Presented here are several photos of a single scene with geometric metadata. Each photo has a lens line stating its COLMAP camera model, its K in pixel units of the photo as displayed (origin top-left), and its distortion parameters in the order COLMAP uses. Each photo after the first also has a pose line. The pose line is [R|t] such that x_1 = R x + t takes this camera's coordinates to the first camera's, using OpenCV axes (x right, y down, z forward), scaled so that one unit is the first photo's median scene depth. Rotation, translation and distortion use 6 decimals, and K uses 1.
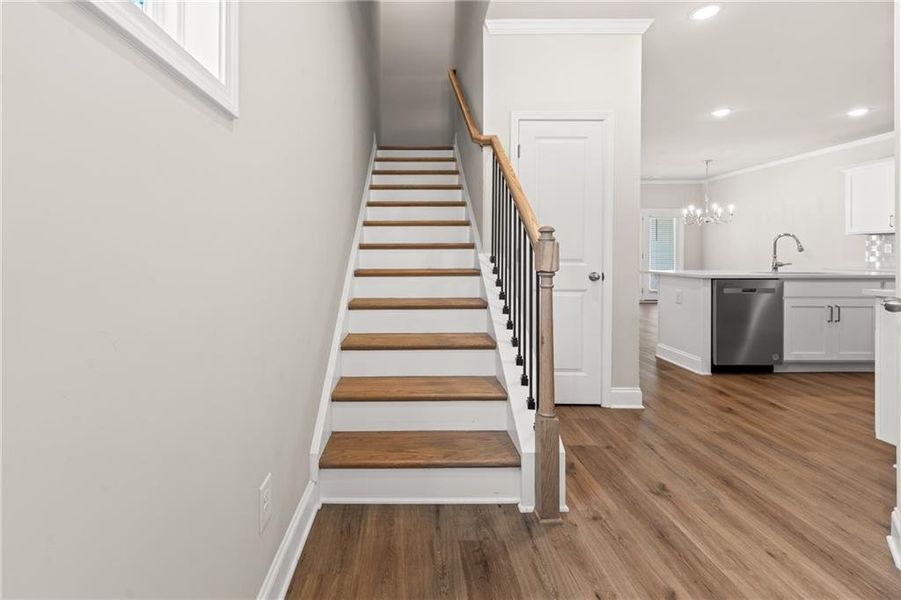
lens RADIAL K [[373.8, 0, 418.6], [0, 373.8, 252.7], [0, 0, 1]] dist [0.003269, -0.001710]
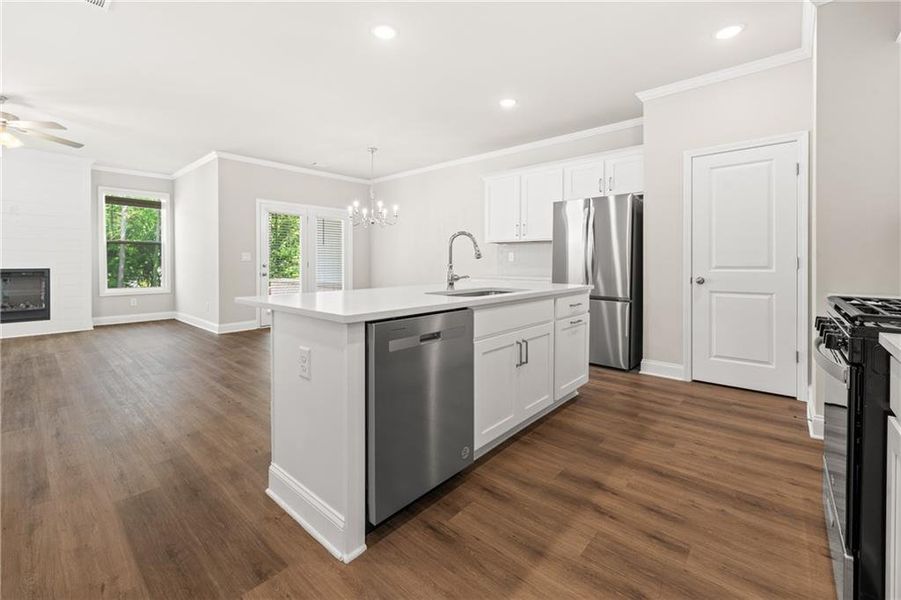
lens RADIAL K [[373.8, 0, 453.3], [0, 373.8, 271.2], [0, 0, 1]] dist [0.003269, -0.001710]
pose [[0.657589, -0.018693, 0.753145, 0.478805], [0.002742, 0.999745, 0.022420, 0.004922], [-0.753372, -0.012678, 0.657472, 0.585403]]
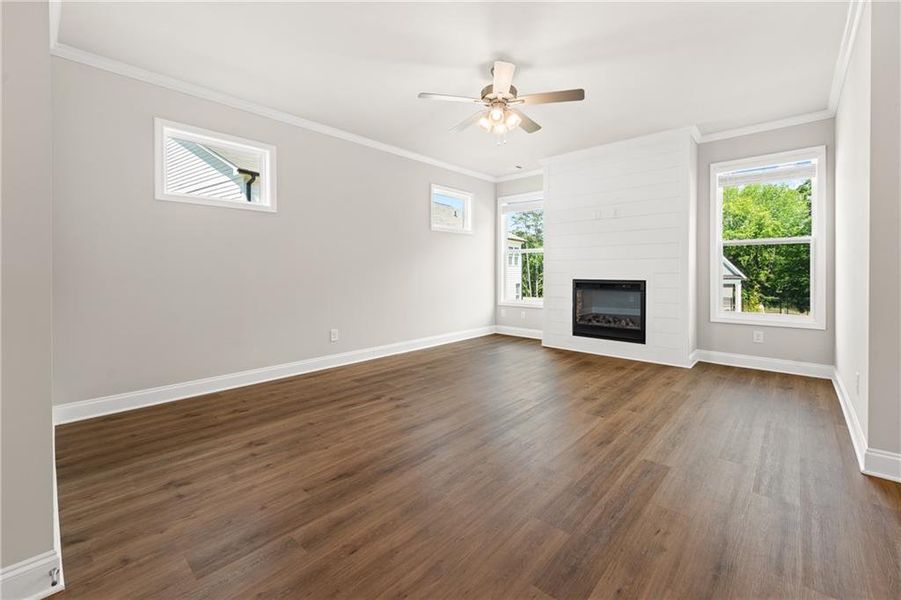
lens RADIAL K [[373.8, 0, 453.6], [0, 373.8, 282.2], [0, 0, 1]] dist [0.003269, -0.001710]
pose [[0.731292, 0.017848, -0.681831, 0.908826], [-0.000675, 0.999676, 0.025444, -0.002117], [0.682064, -0.018147, 0.731067, 1.466023]]
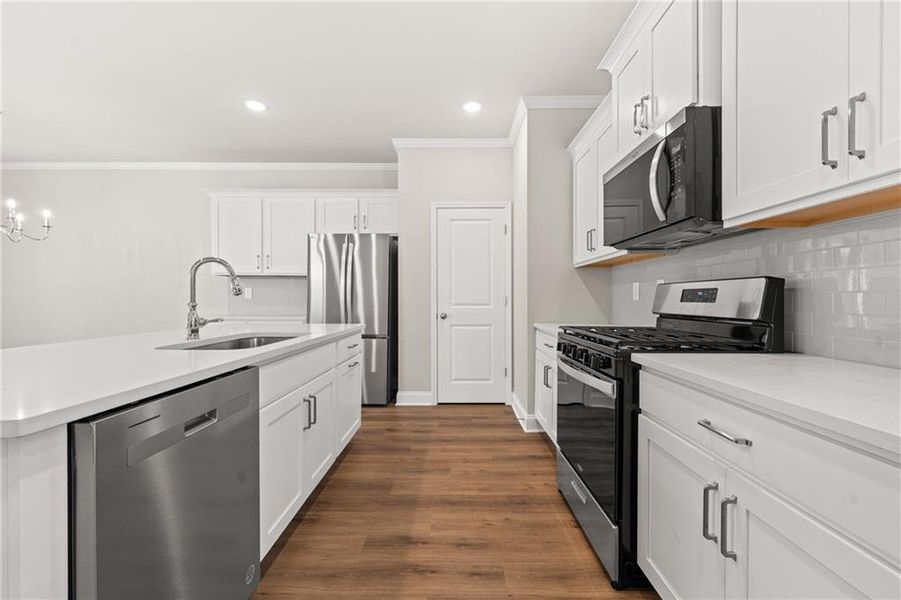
lens RADIAL K [[373.8, 0, 450.4], [0, 373.8, 299.7], [0, 0, 1]] dist [0.003269, -0.001710]
pose [[0.009751, -0.002691, 0.999949, 0.511822], [0.001212, 0.999996, 0.002679, 0.002121], [-0.999952, 0.001185, 0.009754, 0.701054]]
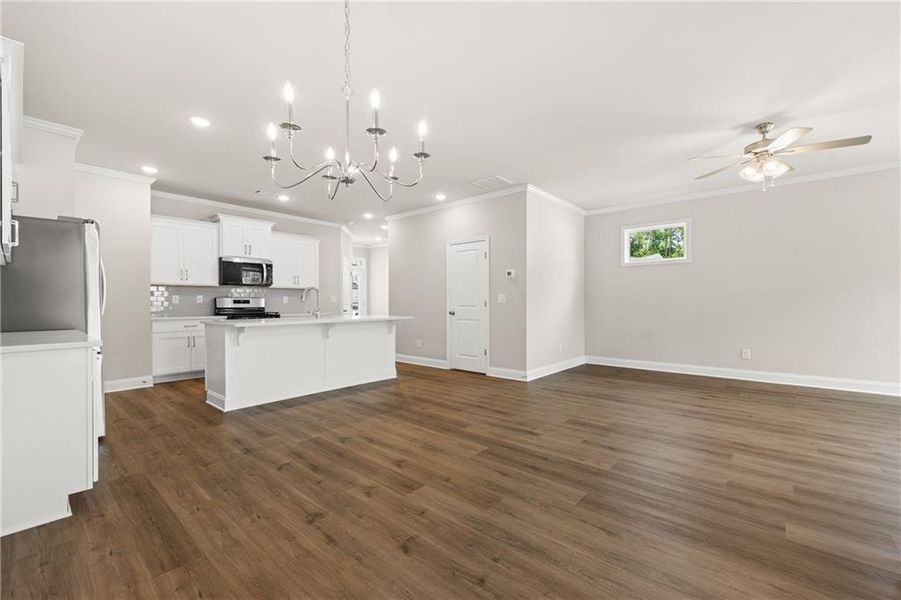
lens RADIAL K [[373.8, 0, 445.5], [0, 373.8, 297.2], [0, 0, 1]] dist [0.003269, -0.001710]
pose [[-0.666065, -0.006403, -0.745866, 1.627849], [-0.000593, 0.999967, -0.008055, -0.006580], [0.745894, -0.004923, -0.666047, 2.156219]]
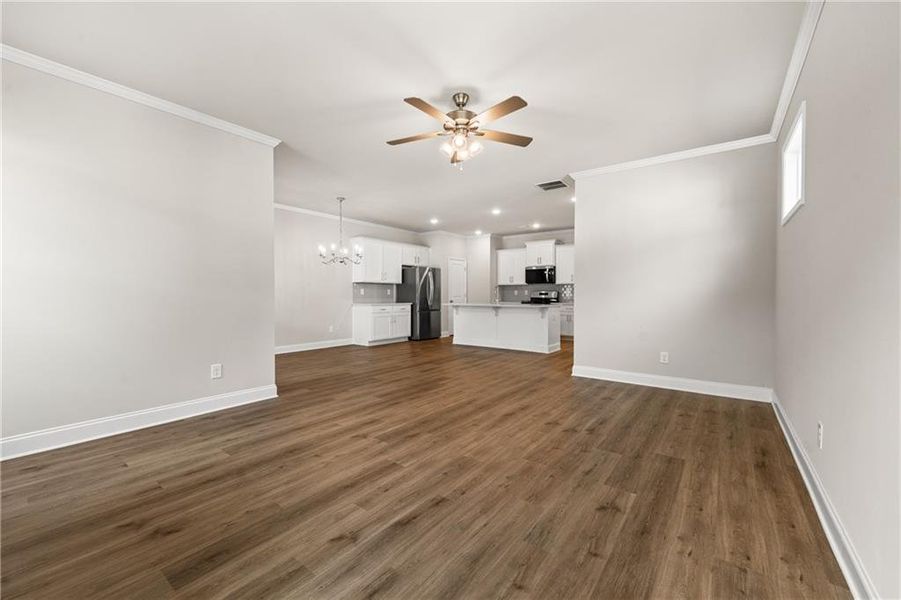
lens RADIAL K [[367.2, 0, 453.2], [0, 367.2, 294.5], [0, 0, 1]] dist [0.003011, 0.000207]
pose [[-0.803838, -0.000524, 0.594848, -0.037918], [0.002587, 0.999987, 0.004376, -0.009185], [-0.594842, 0.005056, -0.803827, 2.788450]]
